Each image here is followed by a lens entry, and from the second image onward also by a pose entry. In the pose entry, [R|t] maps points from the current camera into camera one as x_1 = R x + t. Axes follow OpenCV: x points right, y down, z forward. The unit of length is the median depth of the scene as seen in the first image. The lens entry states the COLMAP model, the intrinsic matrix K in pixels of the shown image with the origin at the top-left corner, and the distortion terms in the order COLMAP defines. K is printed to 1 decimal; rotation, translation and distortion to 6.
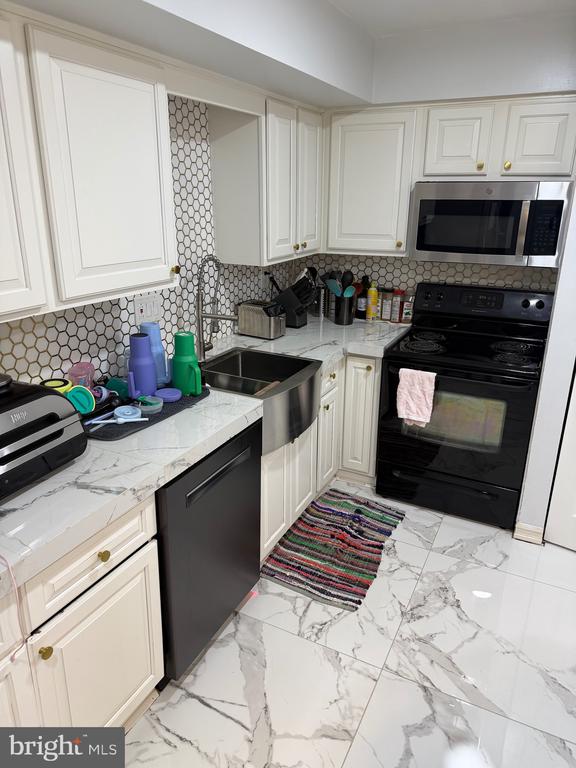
lens RADIAL K [[544.7, 0, 285.0], [0, 544.7, 385.8], [0, 0, 1]] dist [0.066287, -0.087205]
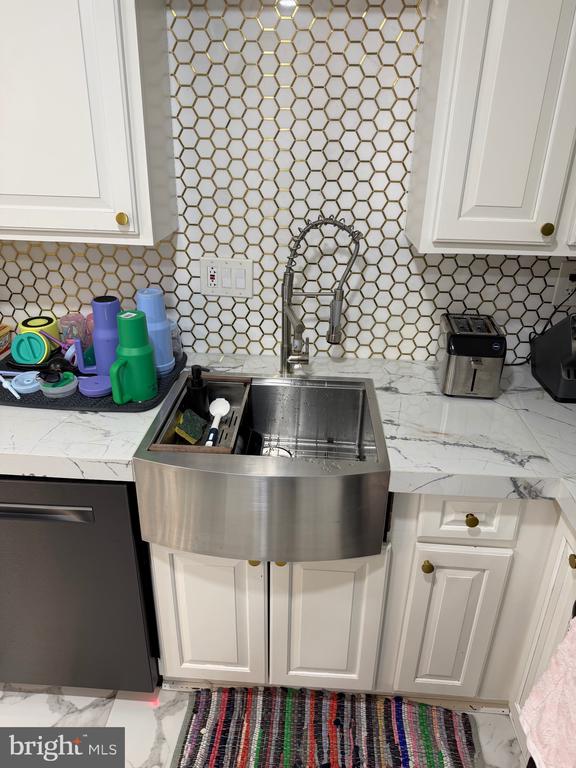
lens RADIAL K [[544.7, 0, 284.8], [0, 544.7, 380.0], [0, 0, 1]] dist [0.066287, -0.087205]
pose [[0.378216, 0.381214, -0.843581, 0.402942], [-0.313697, 0.910135, 0.270646, -0.216071], [0.870946, 0.162266, 0.463813, 0.687511]]
